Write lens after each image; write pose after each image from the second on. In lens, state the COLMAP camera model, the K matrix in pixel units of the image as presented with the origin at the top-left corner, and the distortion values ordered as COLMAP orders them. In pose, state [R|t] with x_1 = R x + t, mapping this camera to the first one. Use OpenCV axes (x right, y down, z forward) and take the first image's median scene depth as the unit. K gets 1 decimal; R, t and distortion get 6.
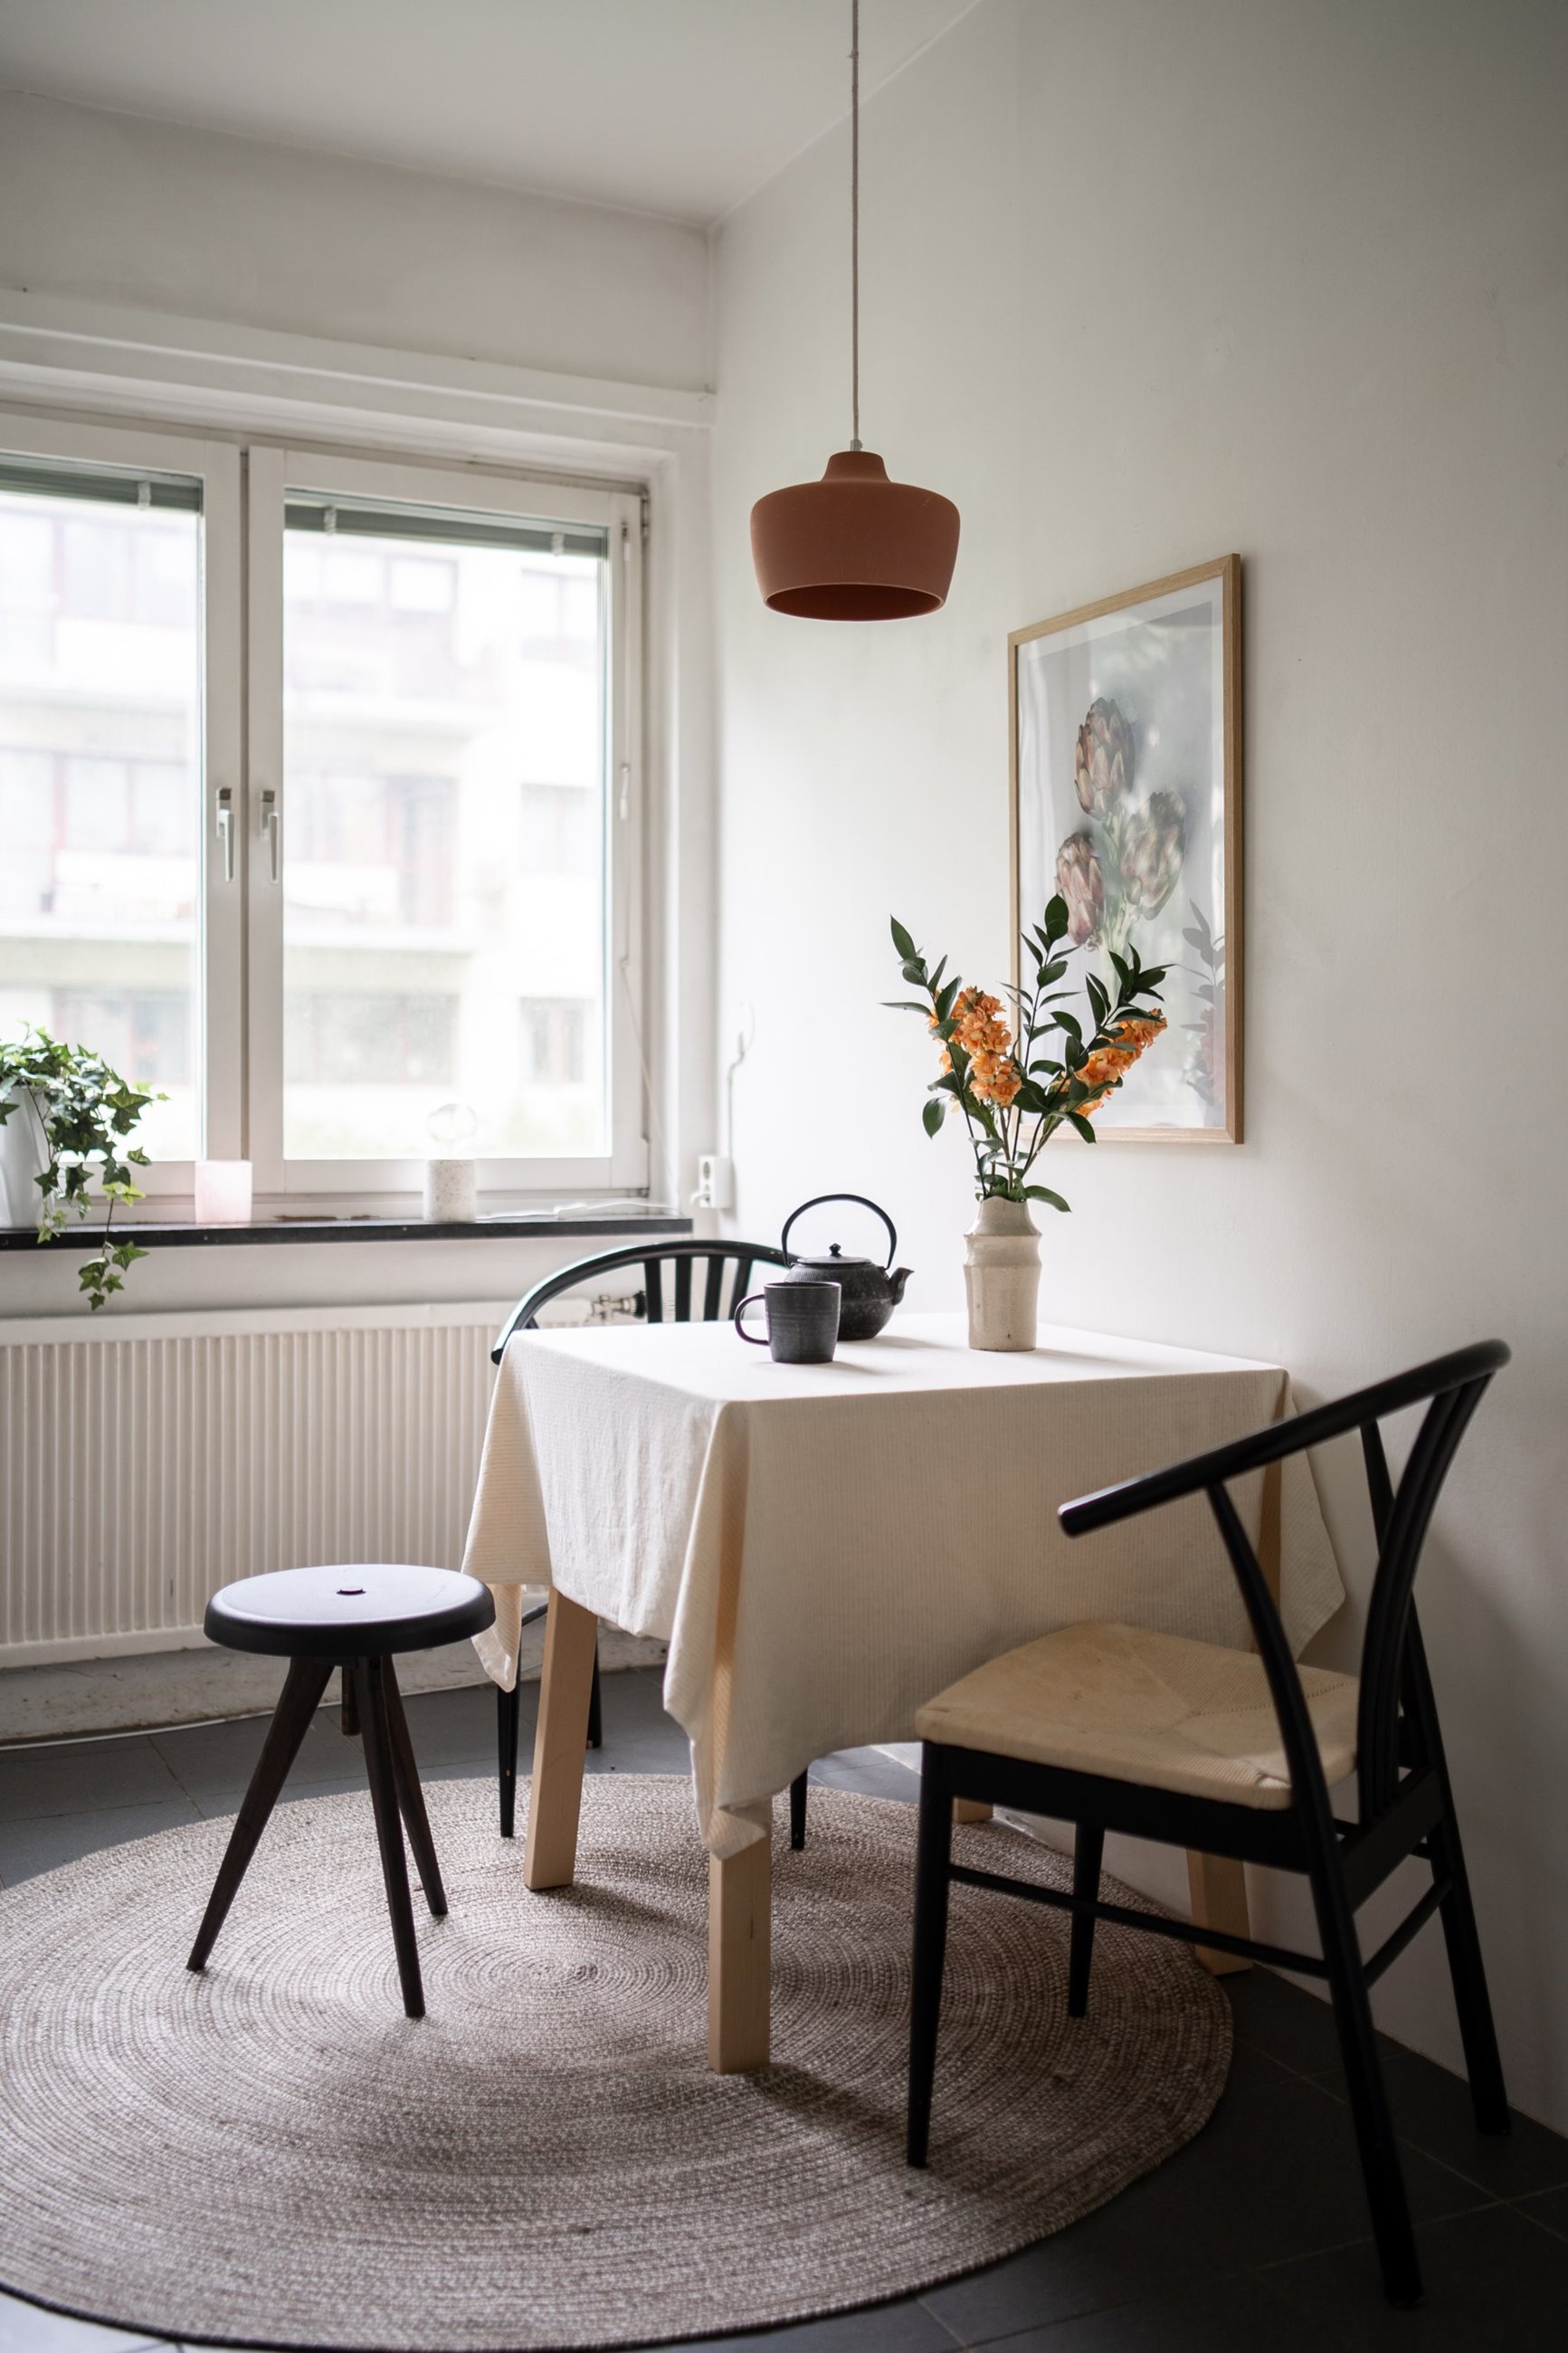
lens RADIAL K [[2326.1, 0, 784.0], [0, 2326.1, 1176.5], [0, 0, 1]] dist [-0.014571, 0.014867]
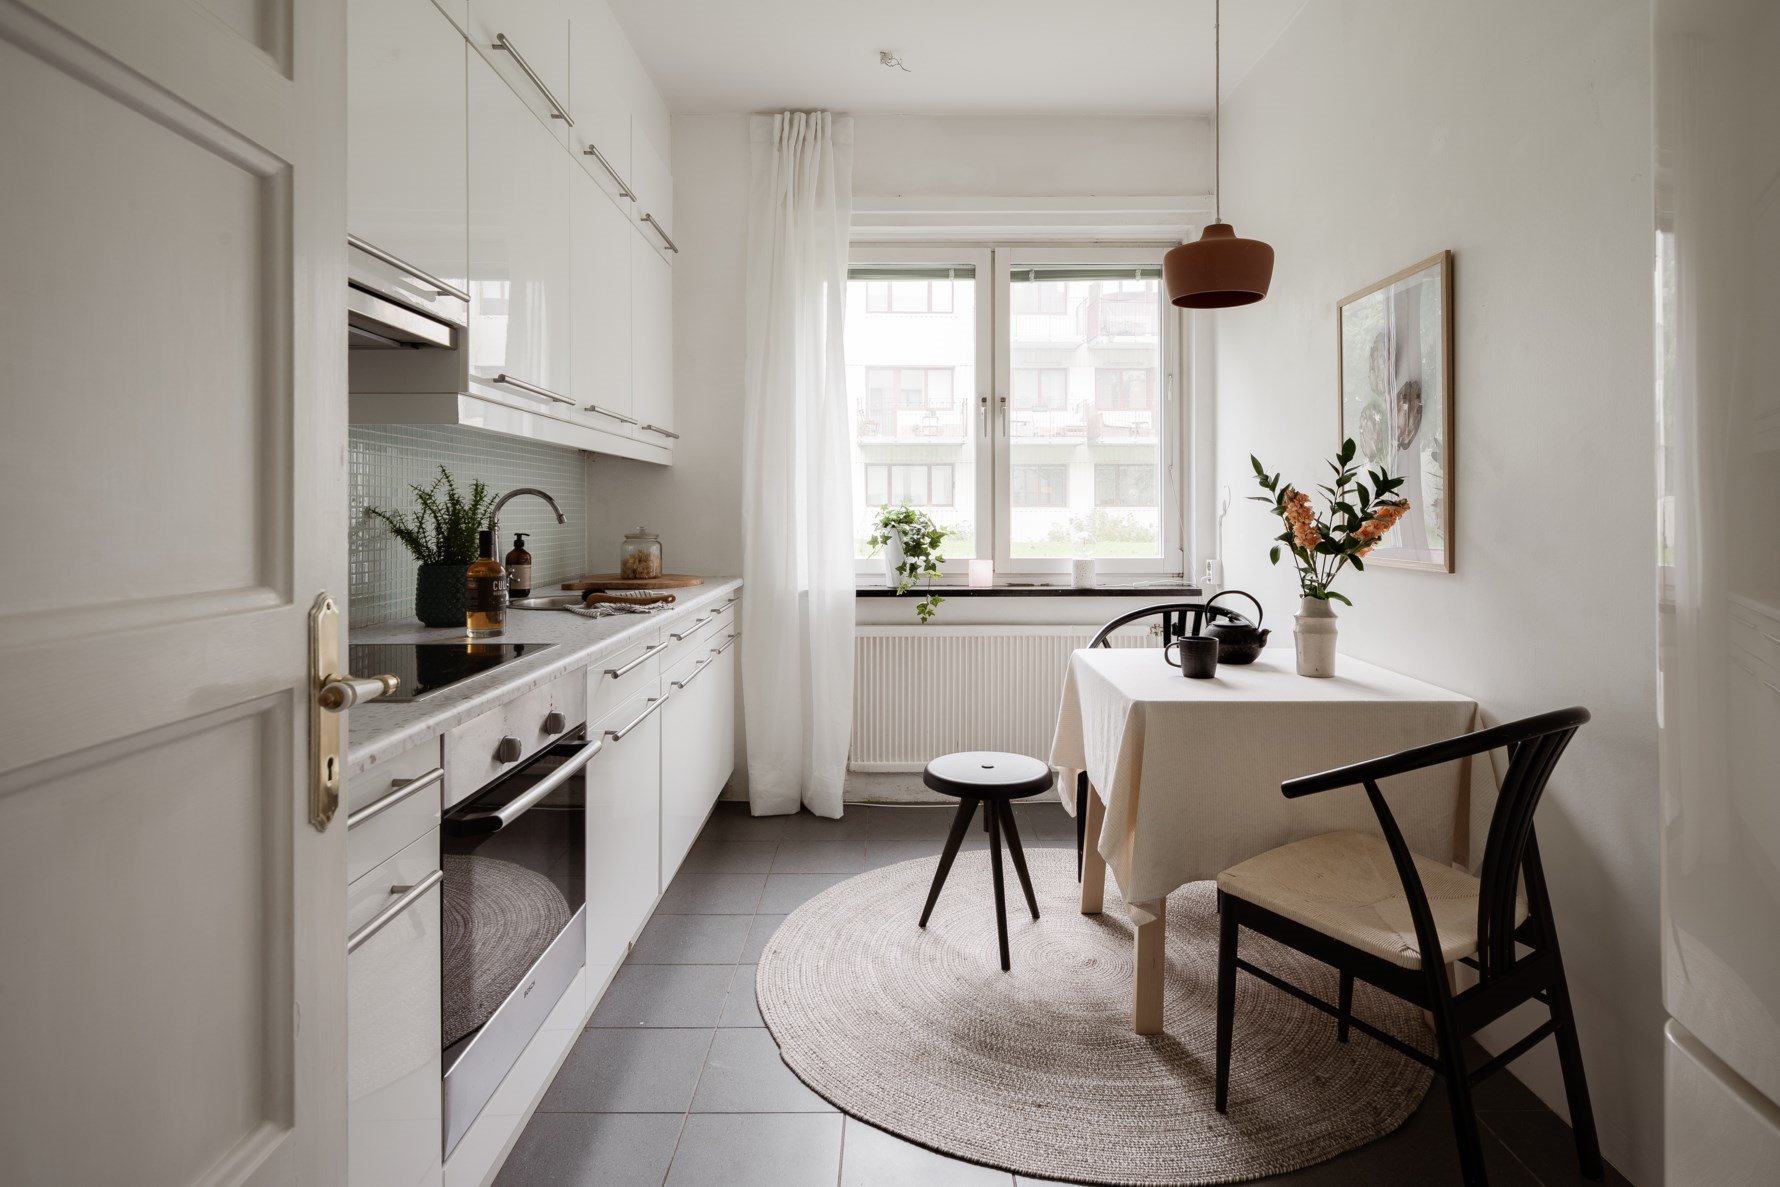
lens RADIAL K [[986.2, 0, 889.1], [0, 986.2, 517.4], [0, 0, 1]] dist [0.003150, -0.003023]
pose [[0.896571, 0.000135, -0.442899, 0.141305], [-0.008561, 0.999818, -0.017025, -0.040392], [0.442817, 0.019056, 0.896410, 0.111464]]
